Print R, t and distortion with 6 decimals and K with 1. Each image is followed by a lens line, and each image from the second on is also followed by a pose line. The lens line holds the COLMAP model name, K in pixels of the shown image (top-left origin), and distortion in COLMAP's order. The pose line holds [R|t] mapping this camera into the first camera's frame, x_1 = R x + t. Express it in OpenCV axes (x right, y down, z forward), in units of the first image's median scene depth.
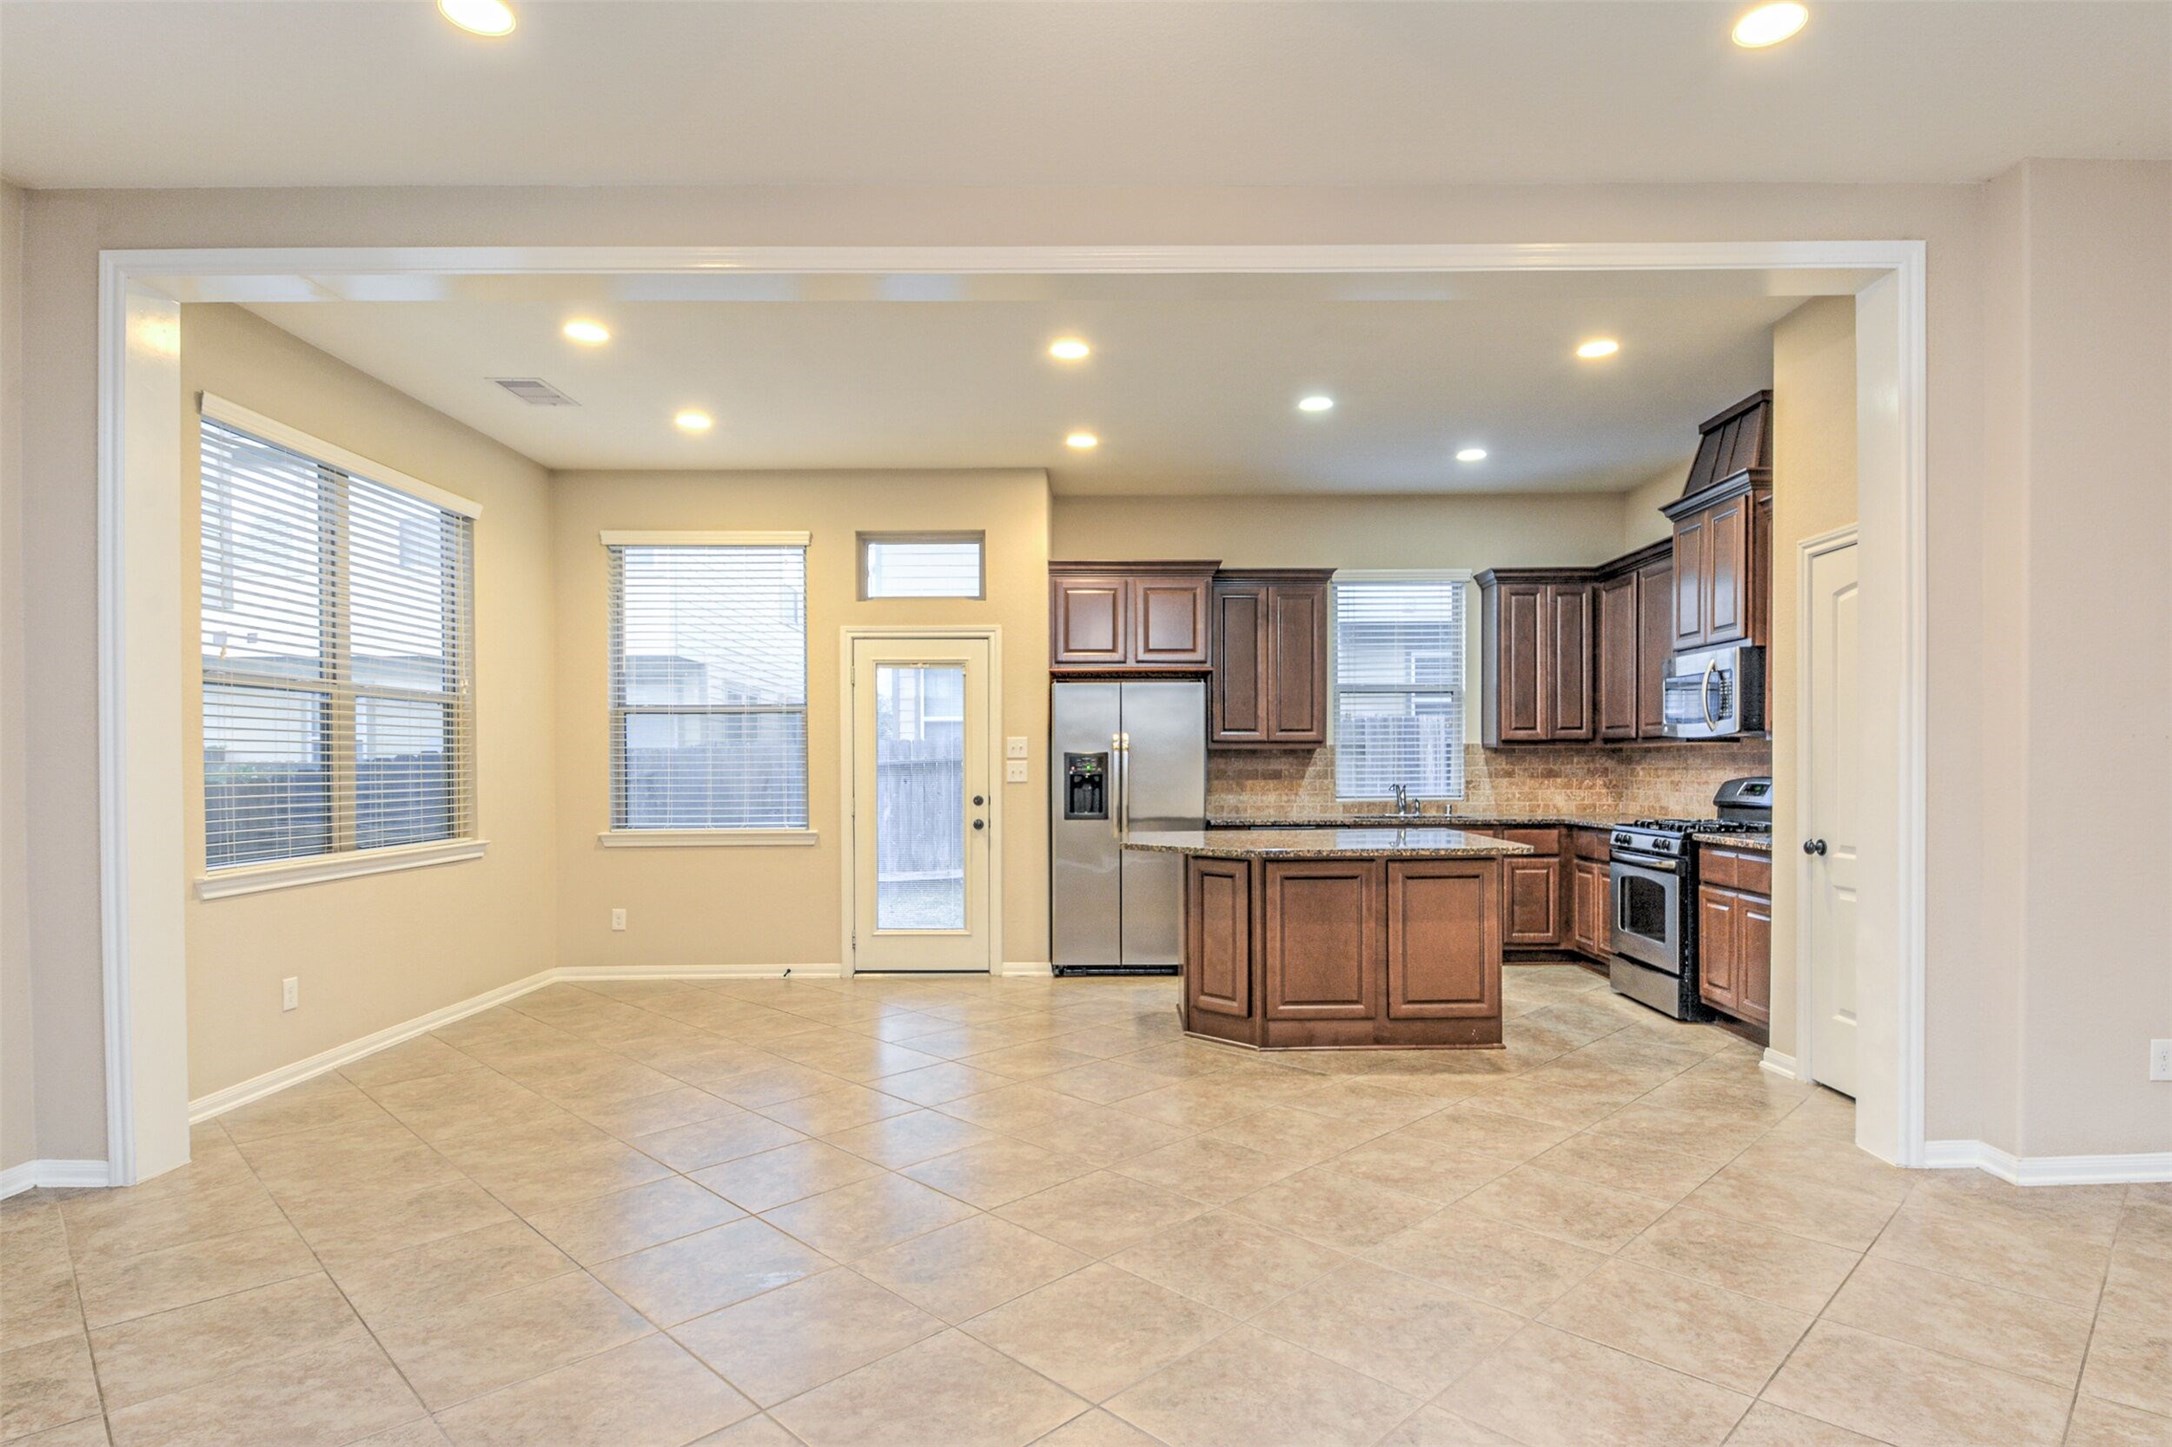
lens RADIAL K [[1141.7, 0, 1130.6], [0, 1141.7, 770.8], [0, 0, 1]] dist [0.012956, -0.016991]
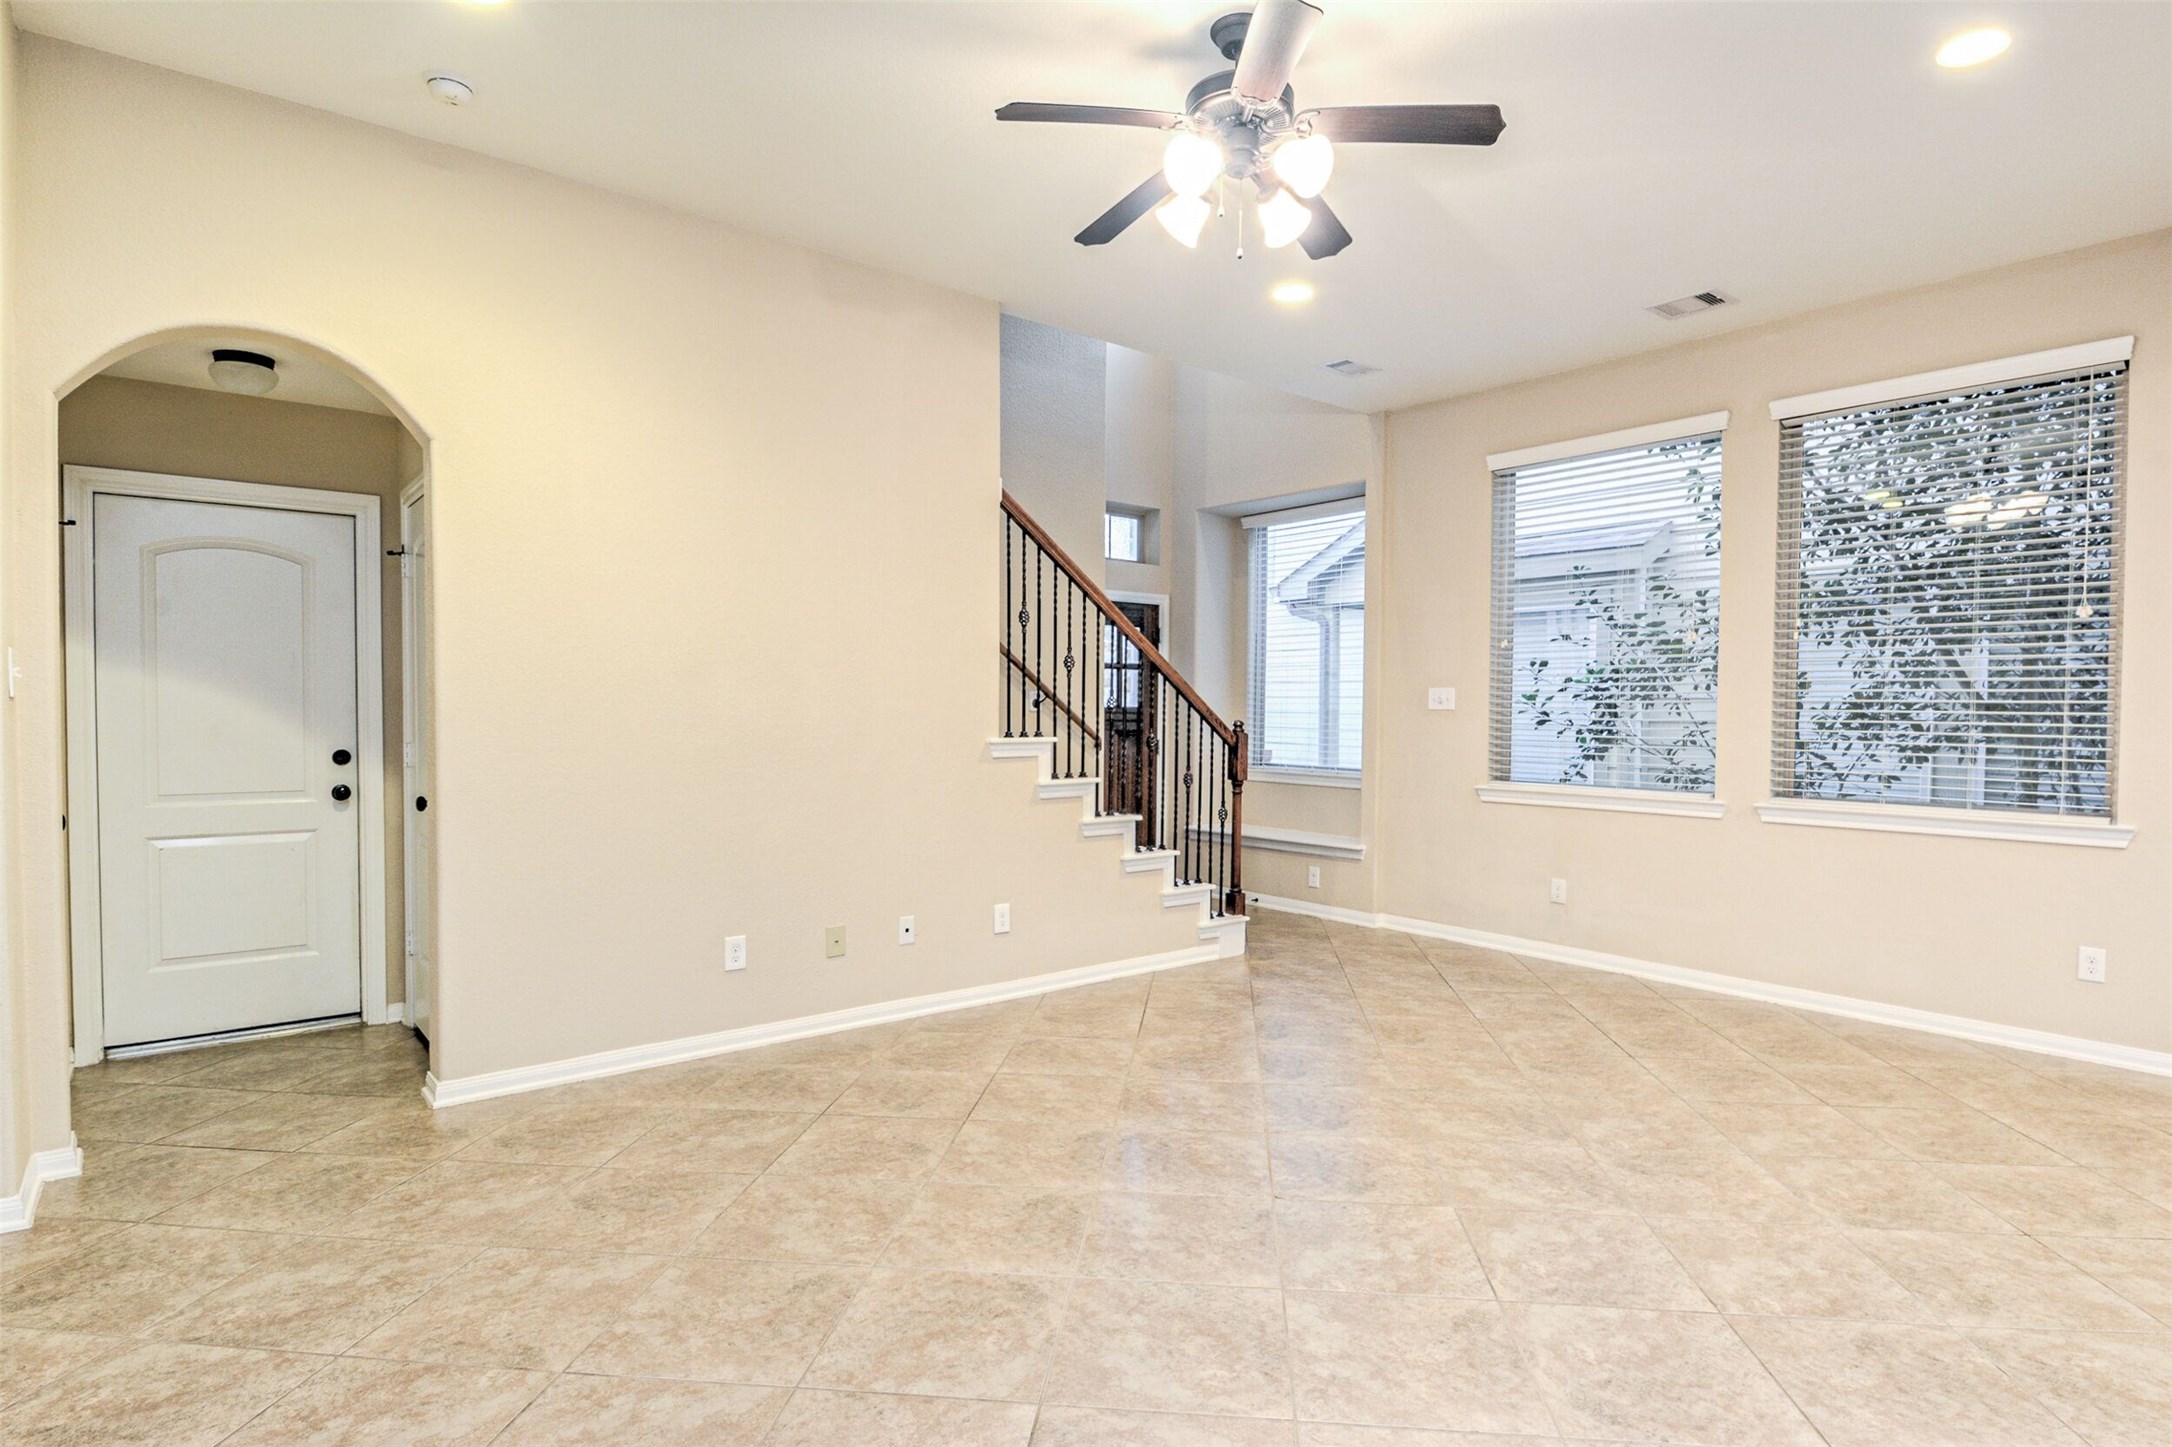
lens RADIAL K [[1122.8, 0, 1115.9], [0, 1122.8, 740.5], [0, 0, 1]] dist [0.010471, -0.014675]
pose [[-0.779714, 0.016736, -0.625913, 0.334468], [-0.008516, 0.999267, 0.037328, -0.007212], [0.626078, 0.034435, -0.778999, 0.579308]]
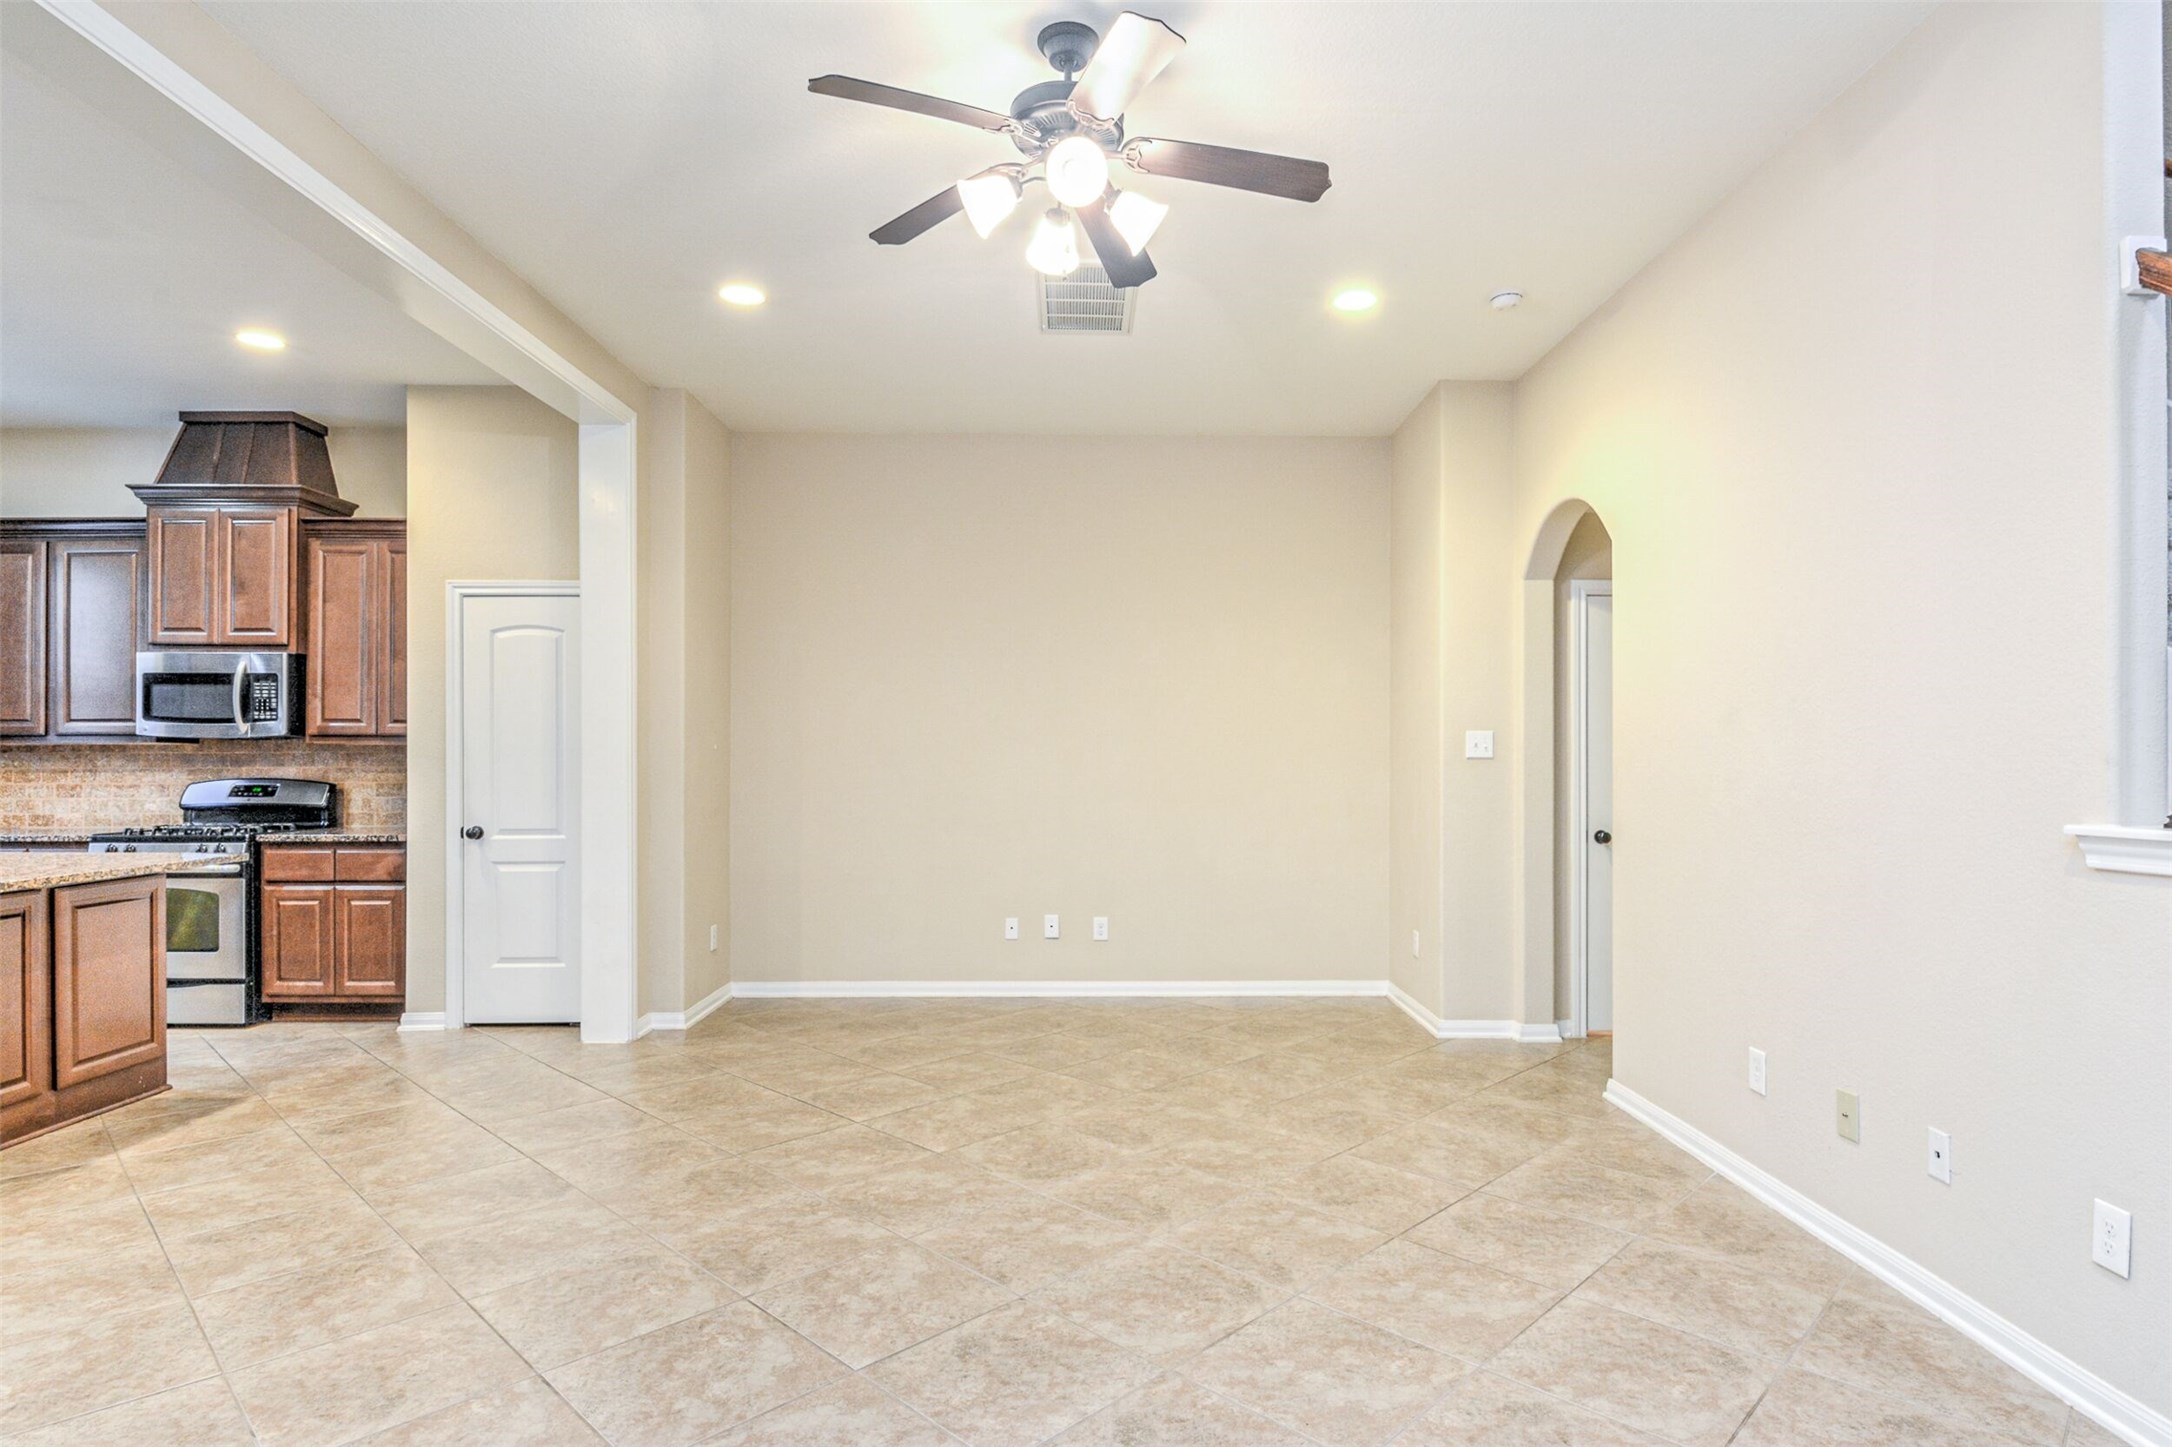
lens RADIAL K [[1137.5, 0, 1110.1], [0, 1137.5, 760.8], [0, 0, 1]] dist [0.008729, -0.015864]
pose [[-0.004462, 0.005384, 0.999976, -0.445892], [0.007420, 0.999958, -0.005351, 0.000596], [-0.999963, 0.007396, -0.004501, 0.225487]]
